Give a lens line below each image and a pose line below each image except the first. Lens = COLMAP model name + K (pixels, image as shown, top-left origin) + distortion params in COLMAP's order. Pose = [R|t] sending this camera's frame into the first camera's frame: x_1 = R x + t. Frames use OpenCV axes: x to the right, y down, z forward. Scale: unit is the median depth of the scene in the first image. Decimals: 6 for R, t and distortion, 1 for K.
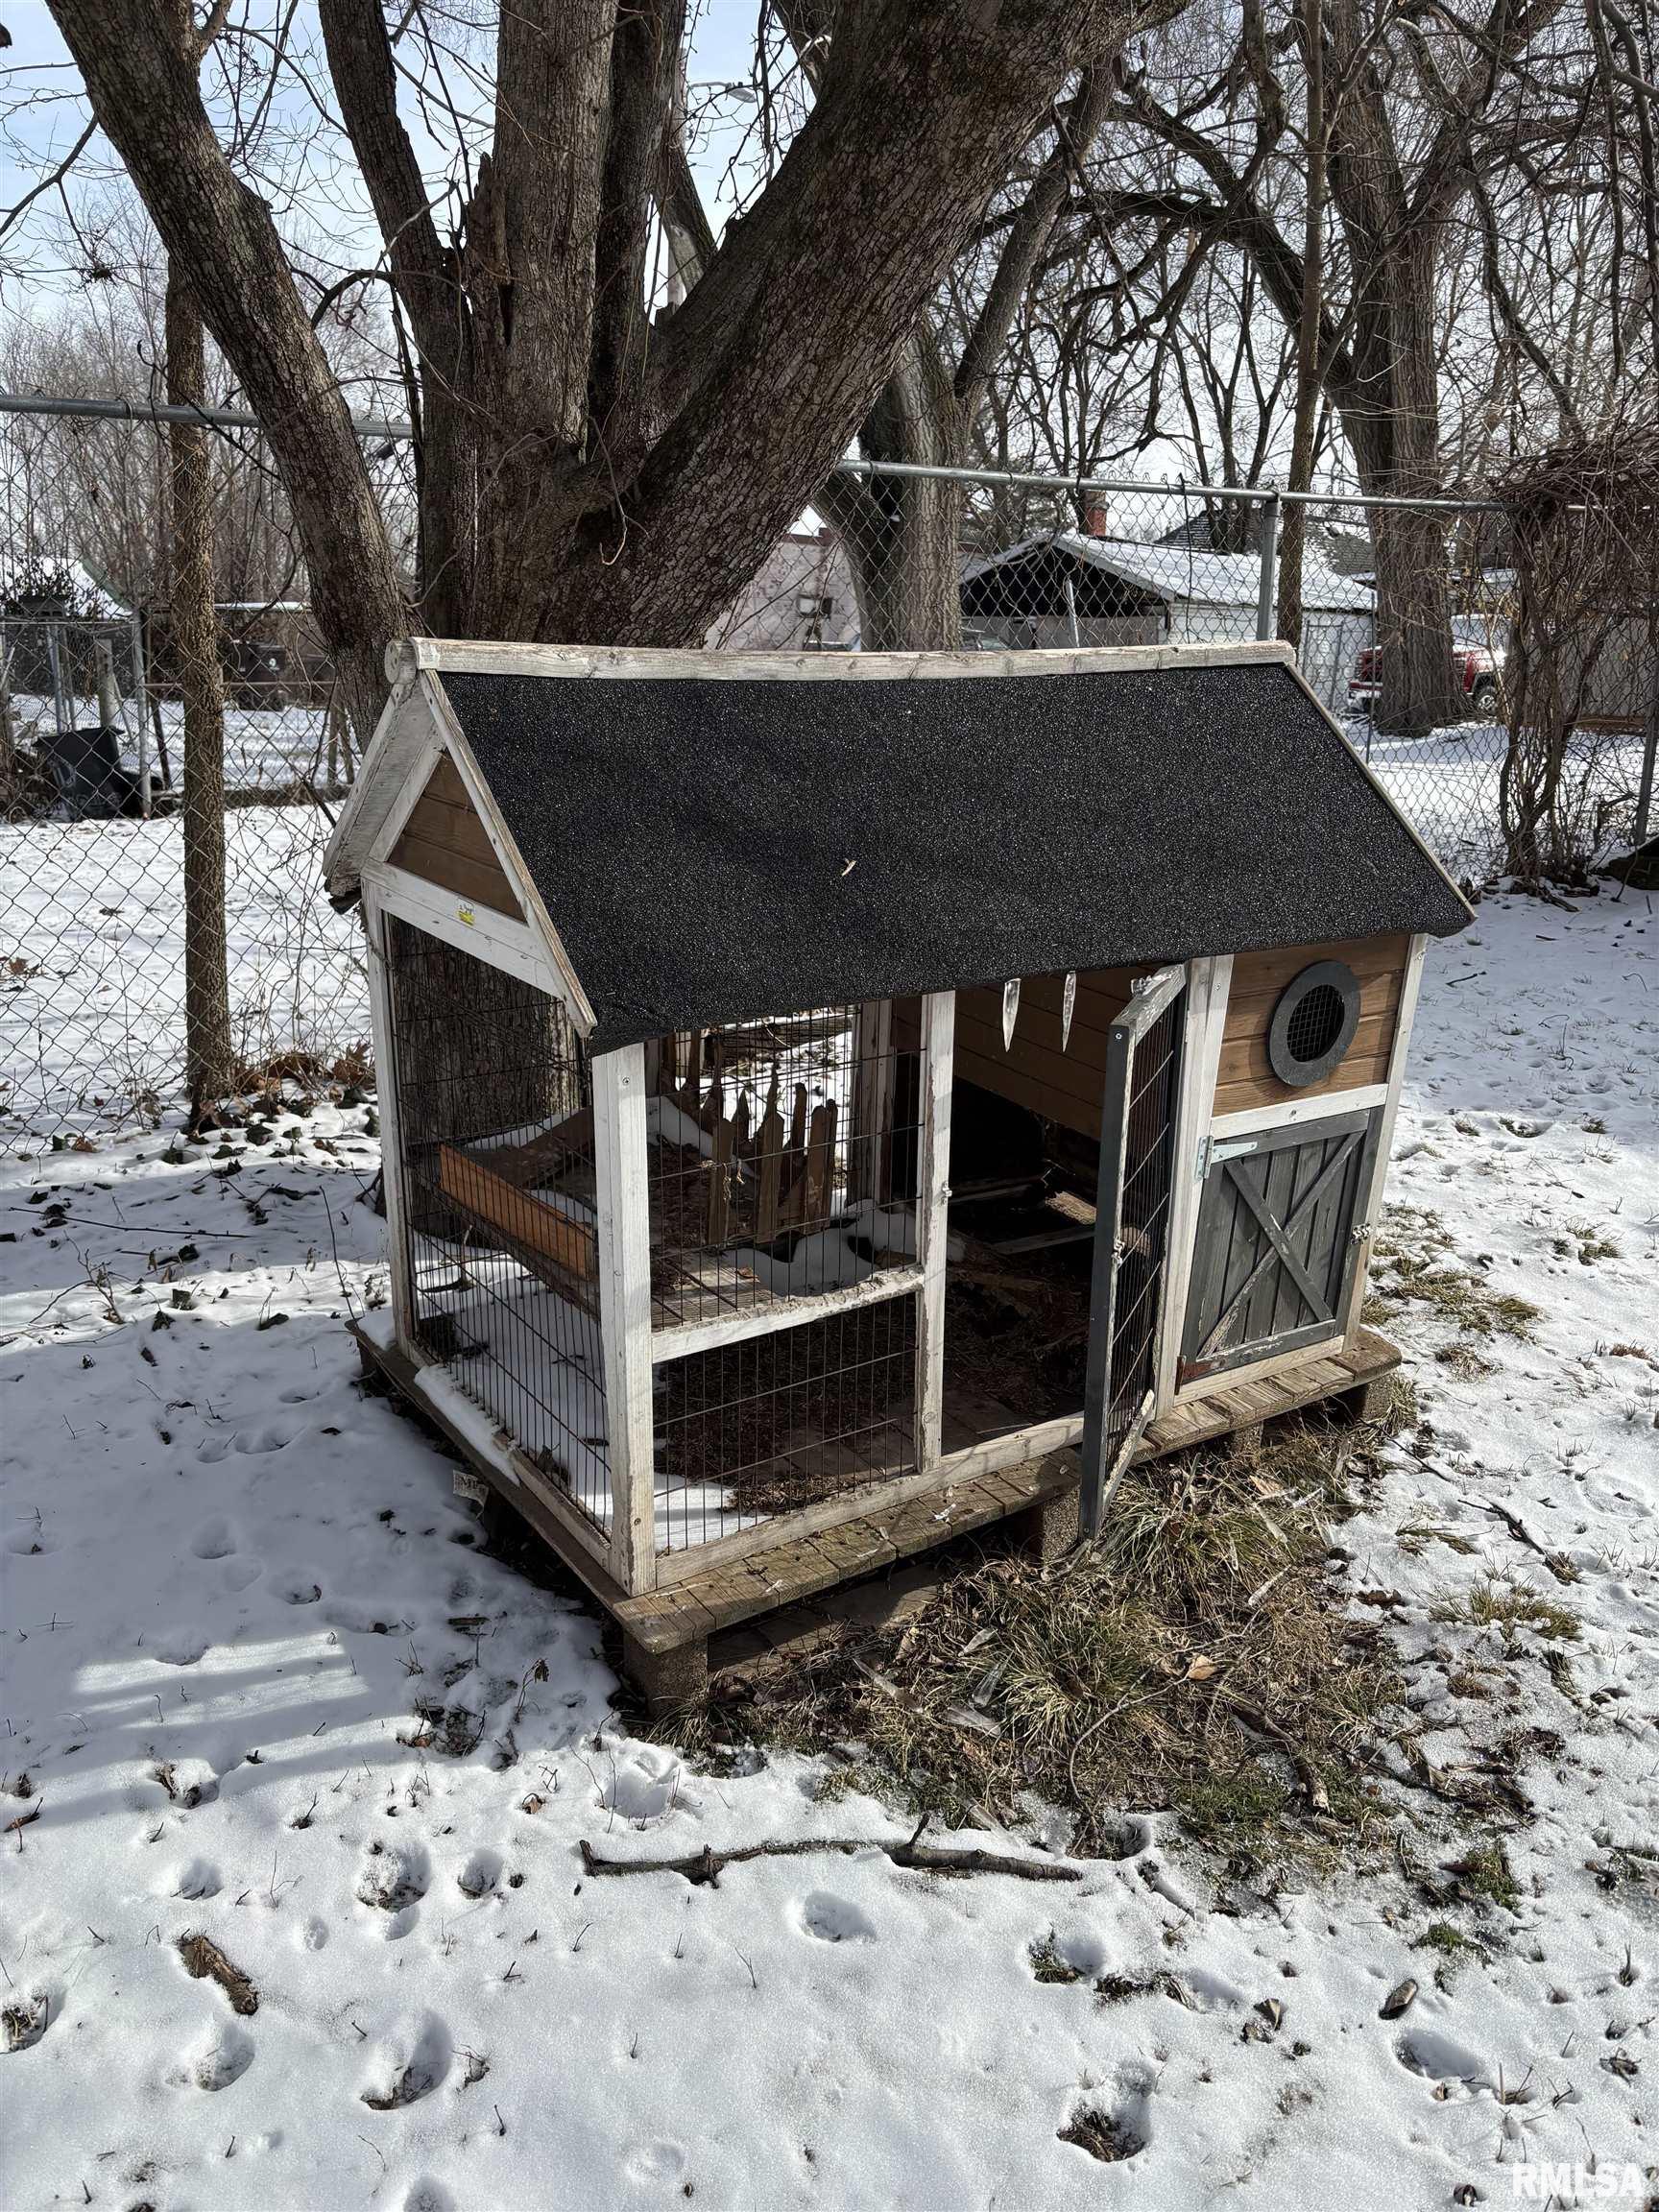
lens RADIAL K [[1677.9, 0, 829.5], [0, 1677.9, 1106.0], [0, 0, 1]] dist [0.026604, 0.003222]
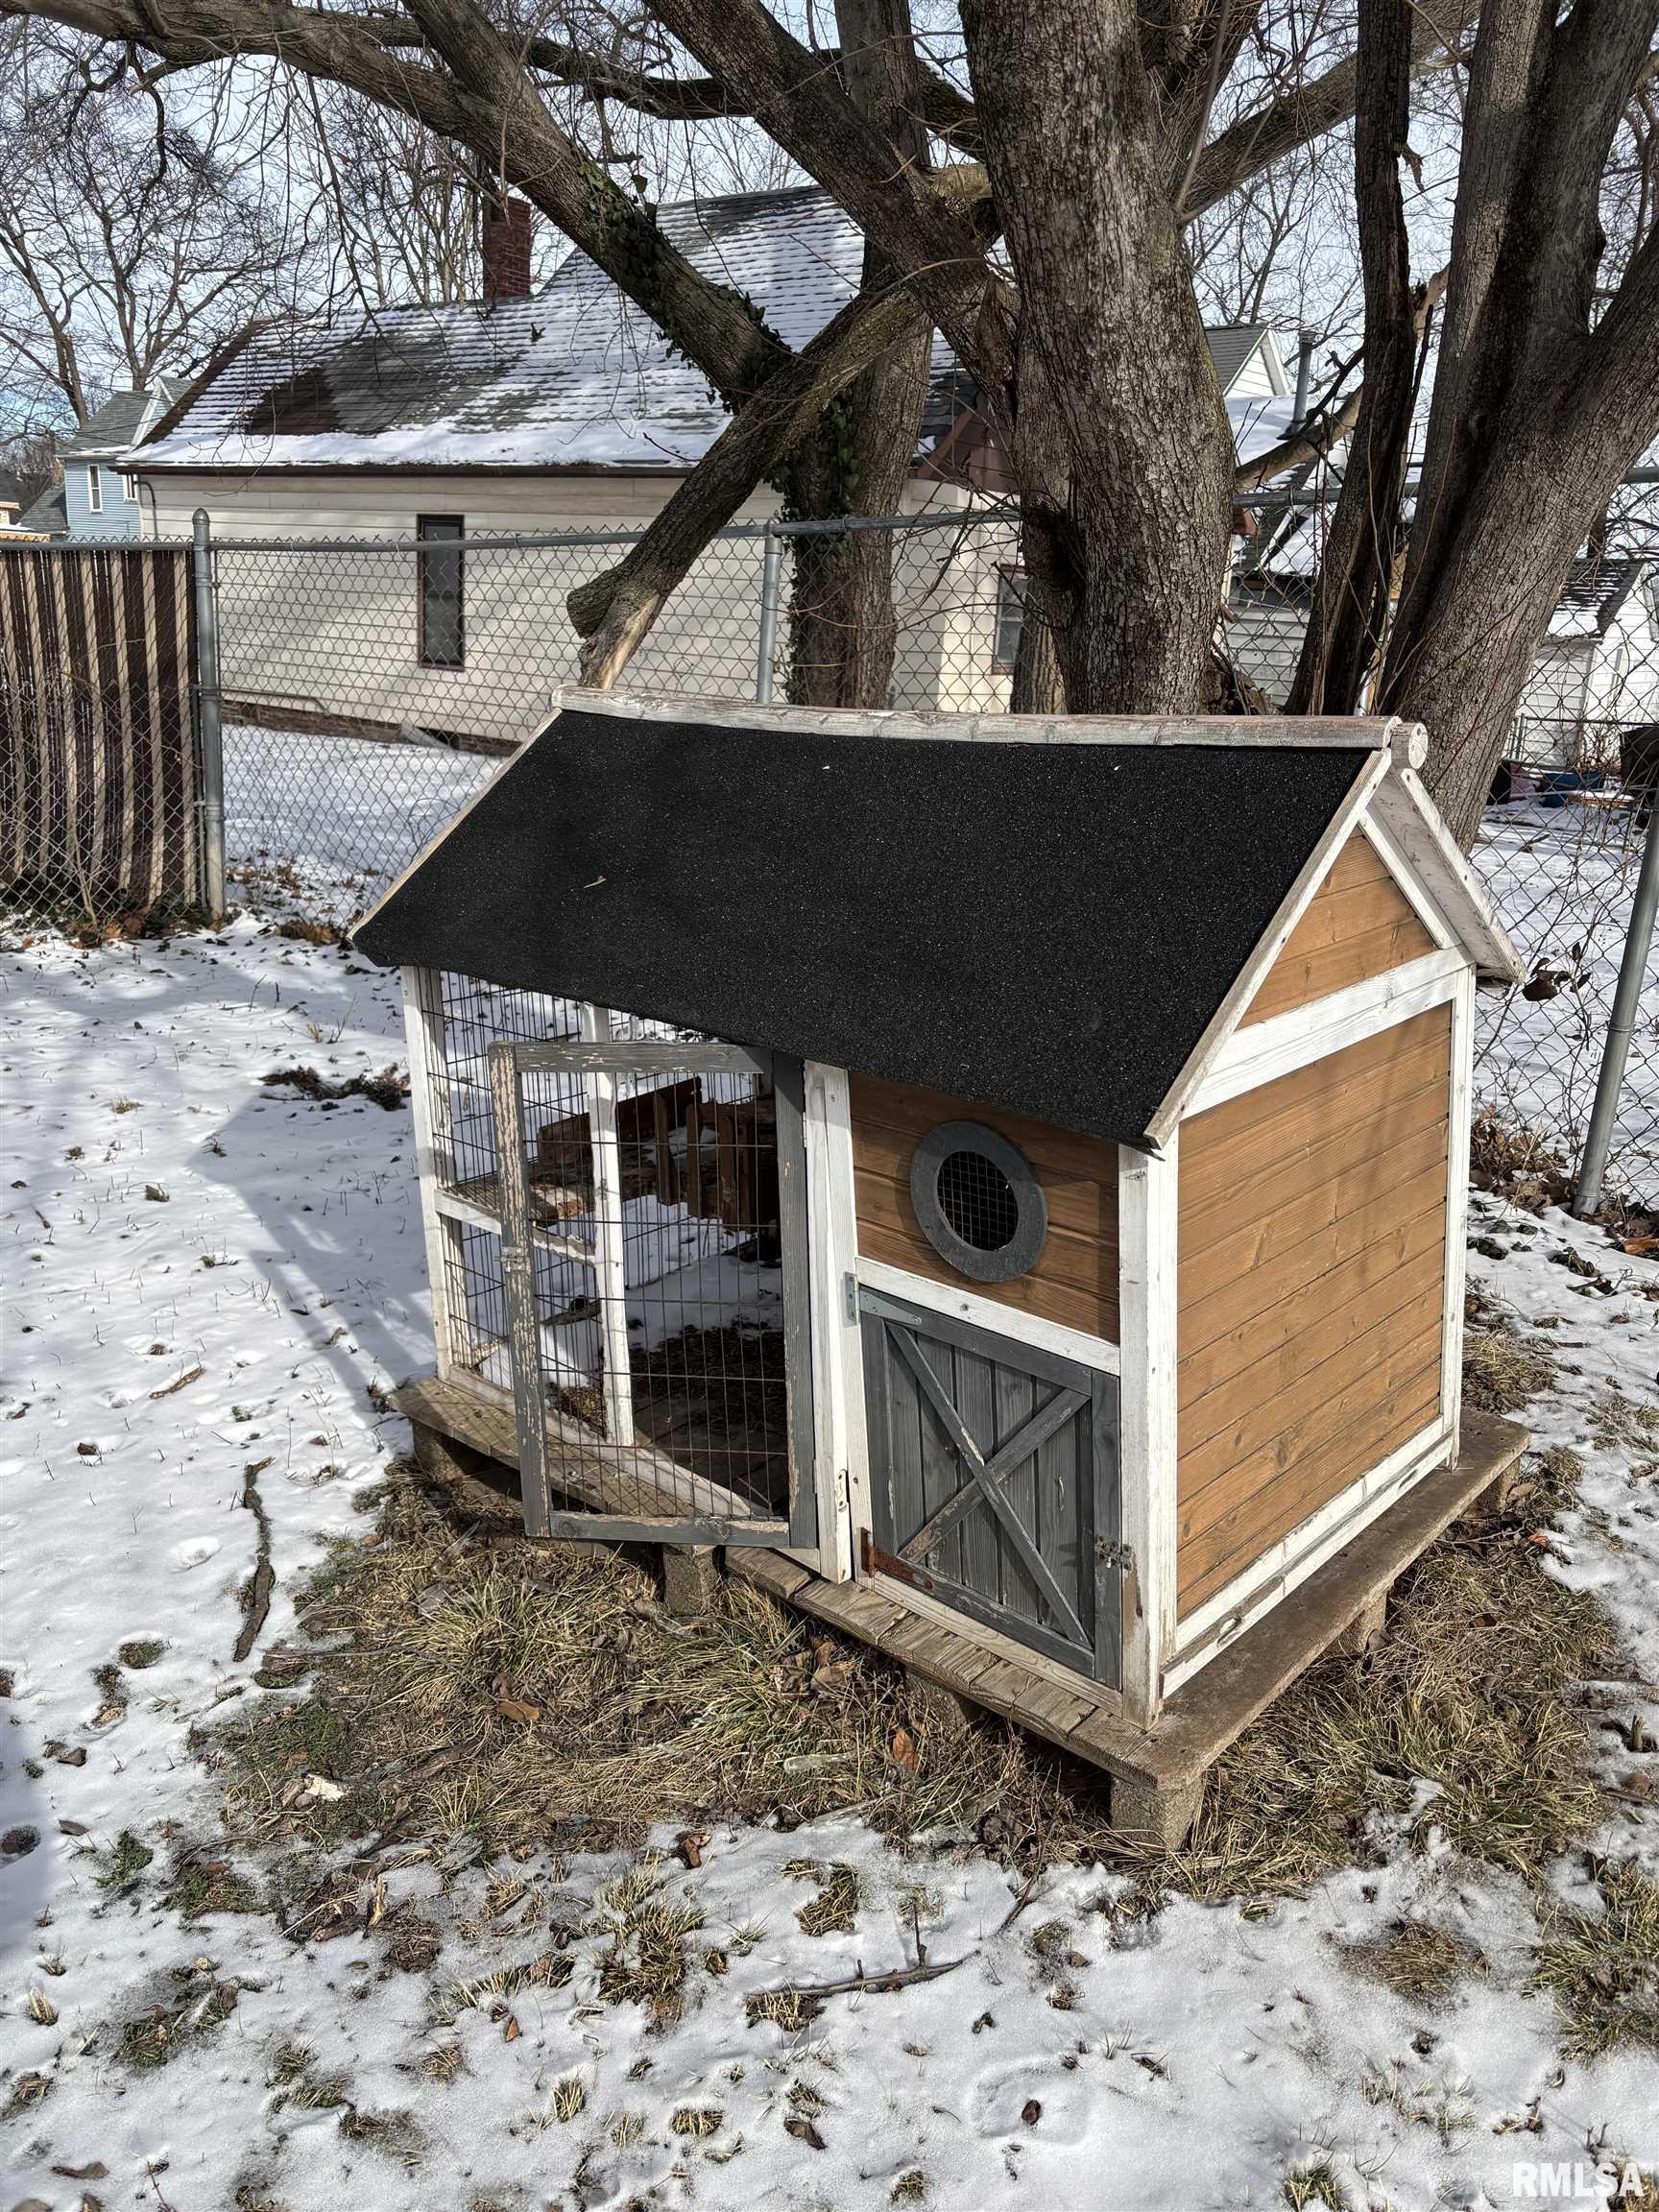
lens RADIAL K [[1677.9, 0, 829.5], [0, 1677.9, 1106.0], [0, 0, 1]] dist [0.026604, 0.003222]
pose [[0.223376, 0.243707, -0.943774, 1.133026], [-0.275761, 0.944484, 0.178622, -0.239291], [0.934911, 0.220356, 0.278180, 0.824632]]
